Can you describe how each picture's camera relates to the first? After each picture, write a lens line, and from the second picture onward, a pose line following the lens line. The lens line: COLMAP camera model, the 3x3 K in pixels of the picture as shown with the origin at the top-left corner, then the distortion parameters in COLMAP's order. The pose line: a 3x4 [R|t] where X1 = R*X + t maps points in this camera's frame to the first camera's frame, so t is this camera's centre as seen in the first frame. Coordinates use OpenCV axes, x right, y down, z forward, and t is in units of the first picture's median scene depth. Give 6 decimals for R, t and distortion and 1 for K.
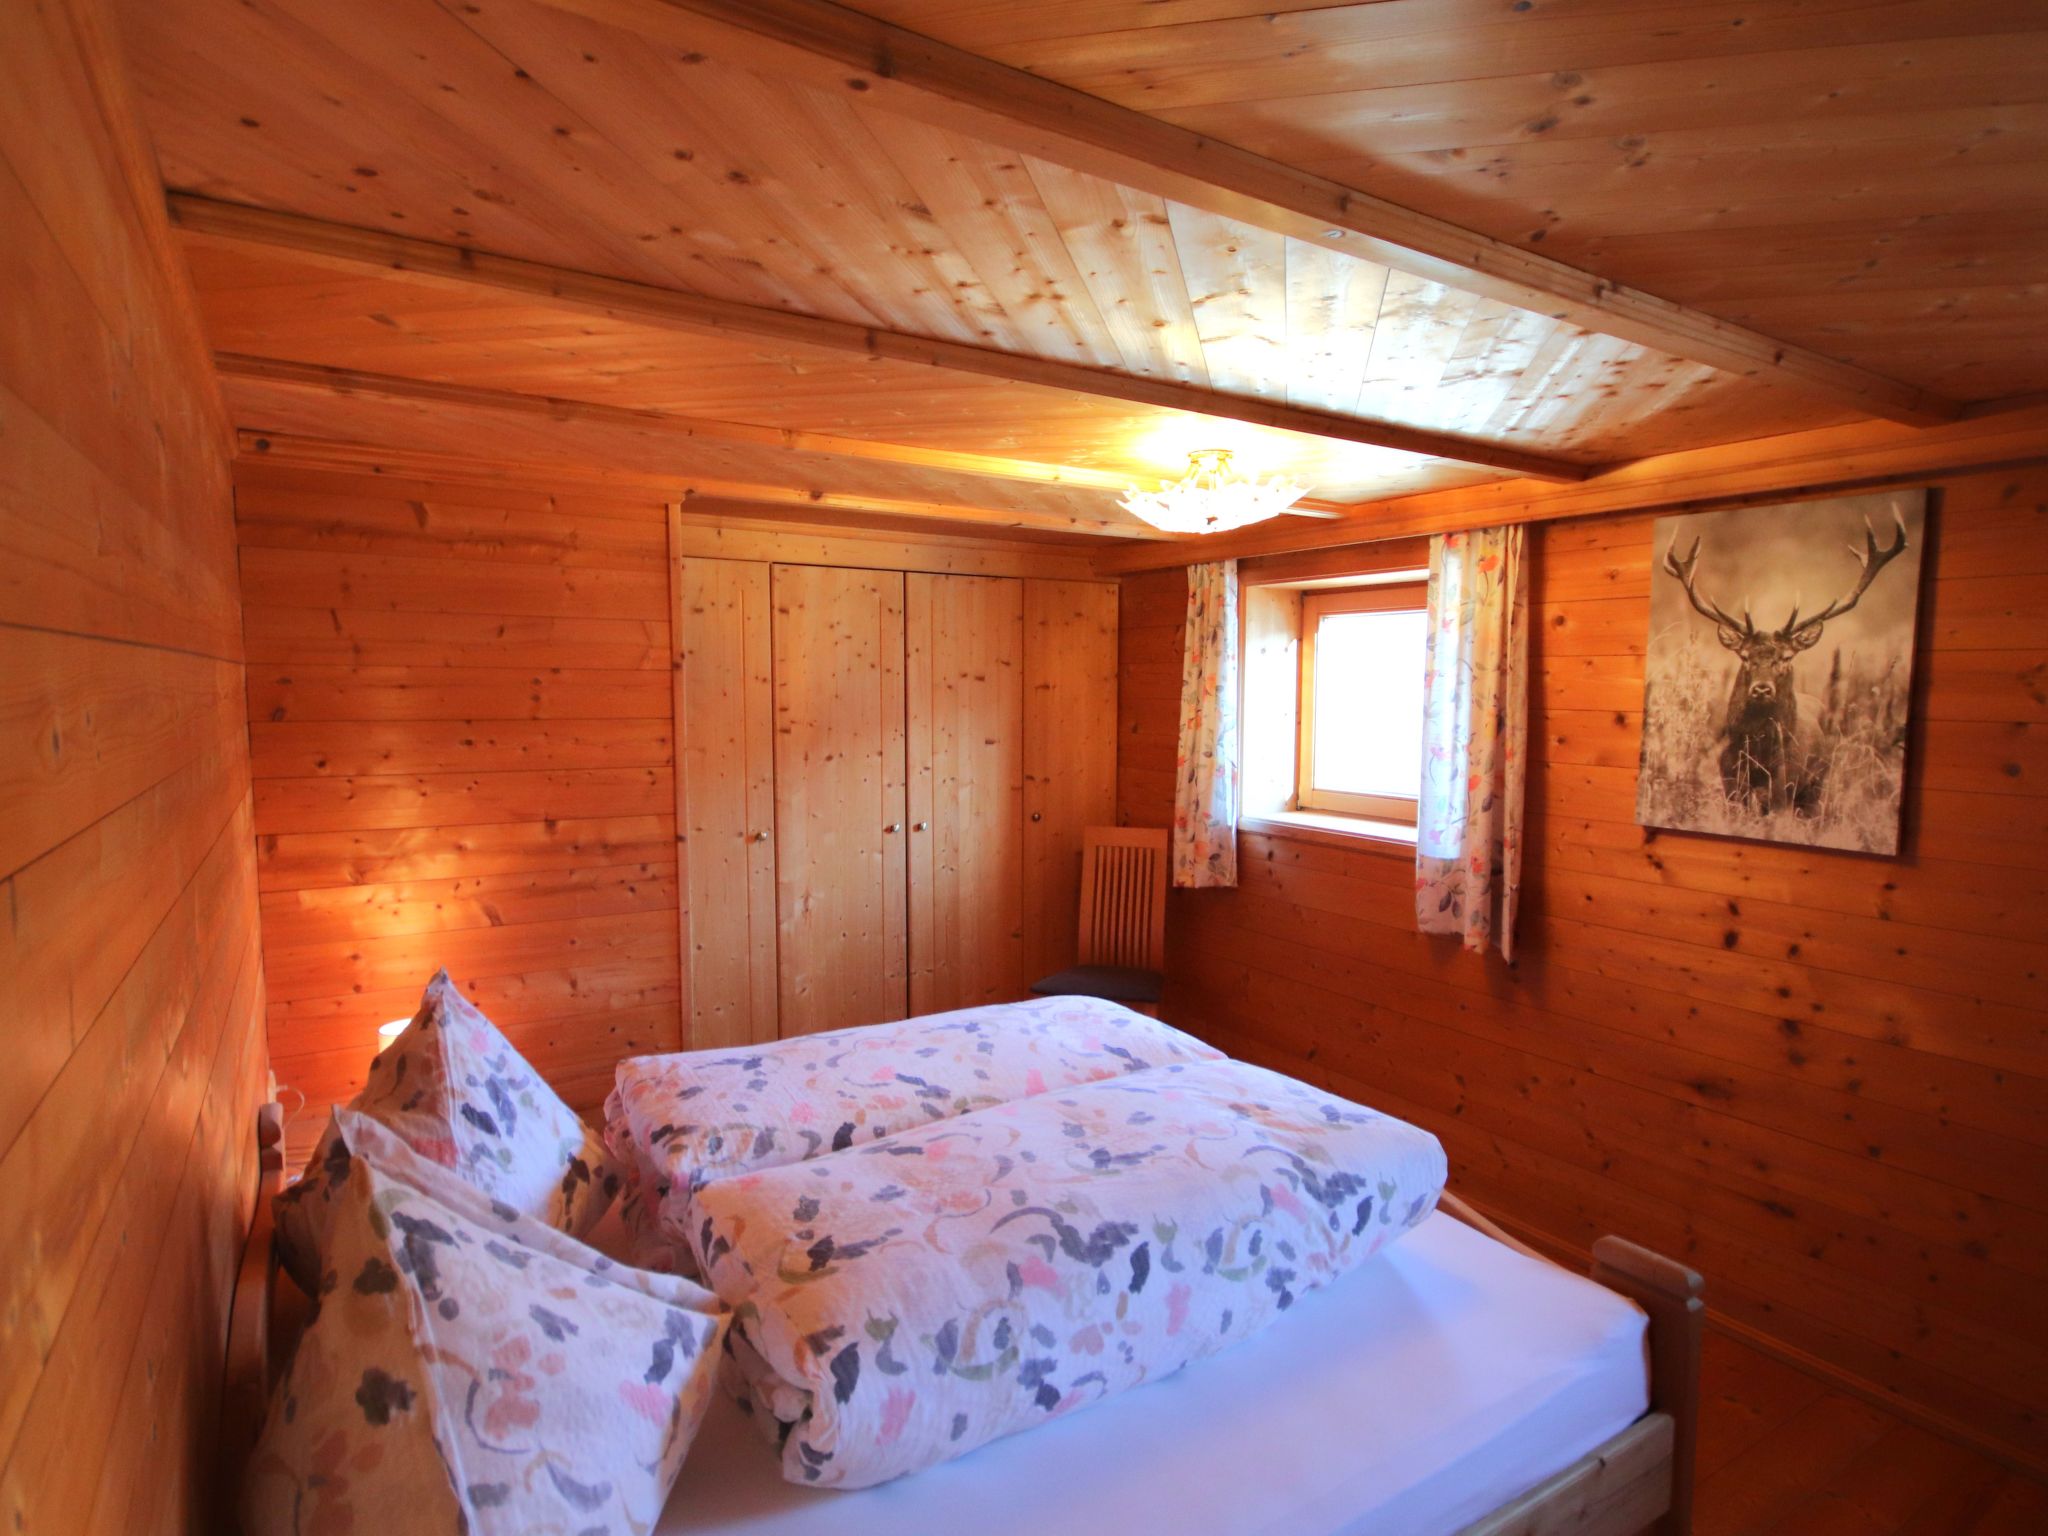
lens RADIAL K [[1108.7, 0, 1021.4], [0, 1108.7, 769.3], [0, 0, 1]] dist [-0.005821, -0.000258]
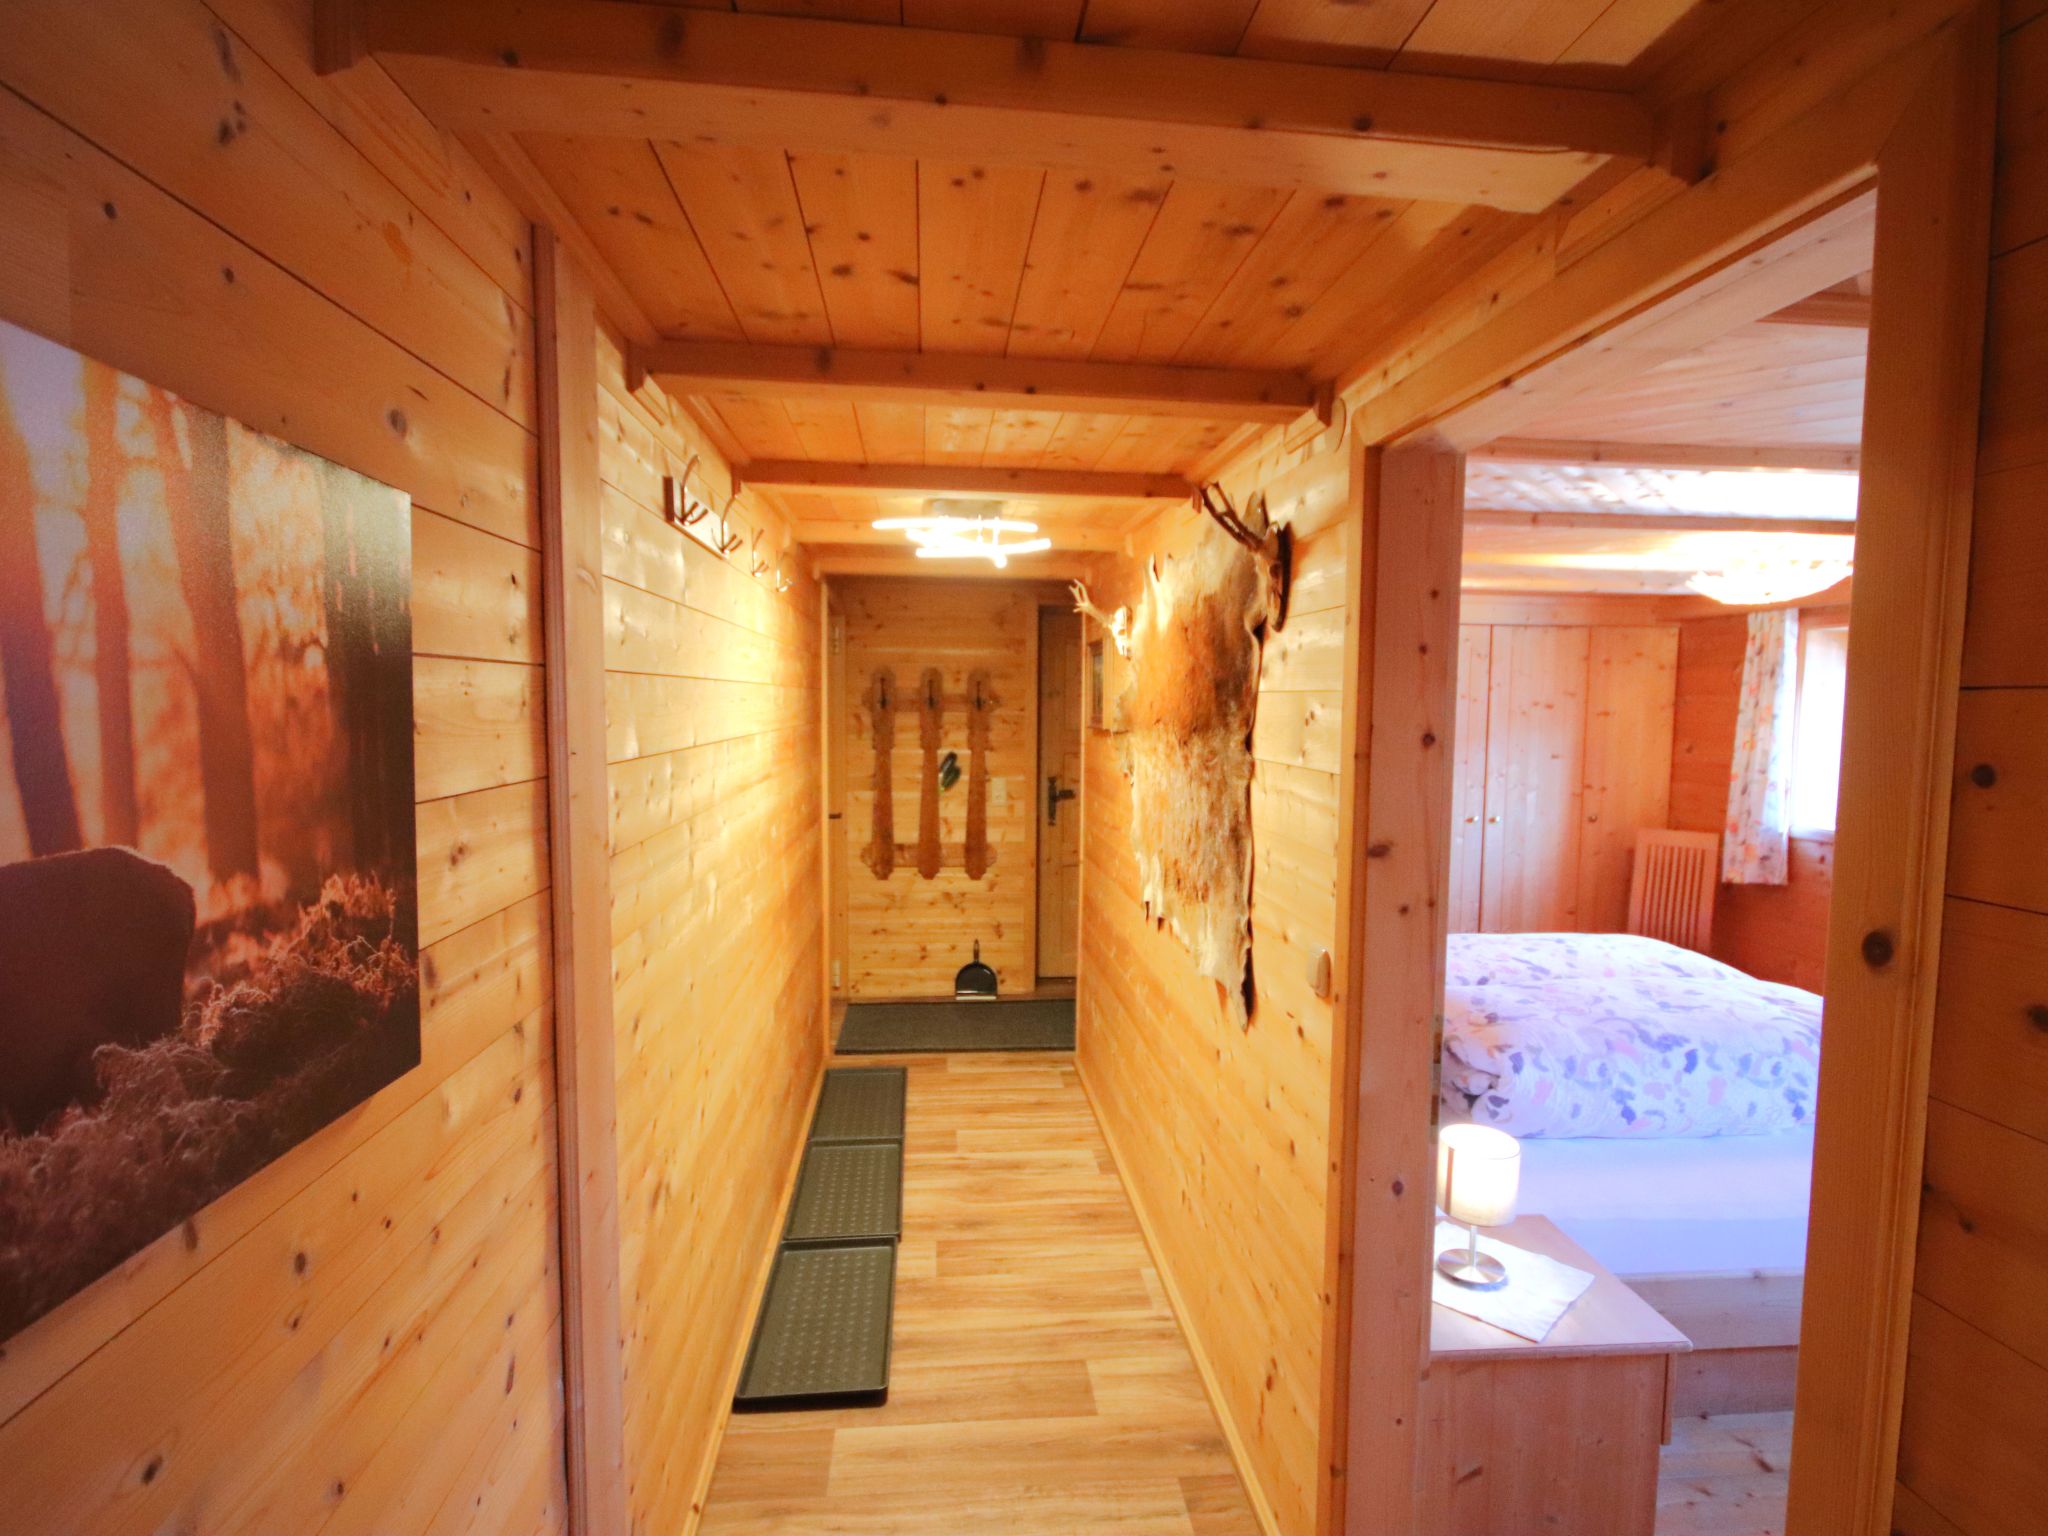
lens RADIAL K [[1036.8, 0, 1032.7], [0, 1036.8, 781.5], [0, 0, 1]] dist [-0.000988, 0.000131]
pose [[0.898206, 0.037619, -0.437963, -0.083101], [-0.039473, 0.999209, 0.004871, 0.039919], [0.437799, 0.012912, 0.898980, -0.605756]]
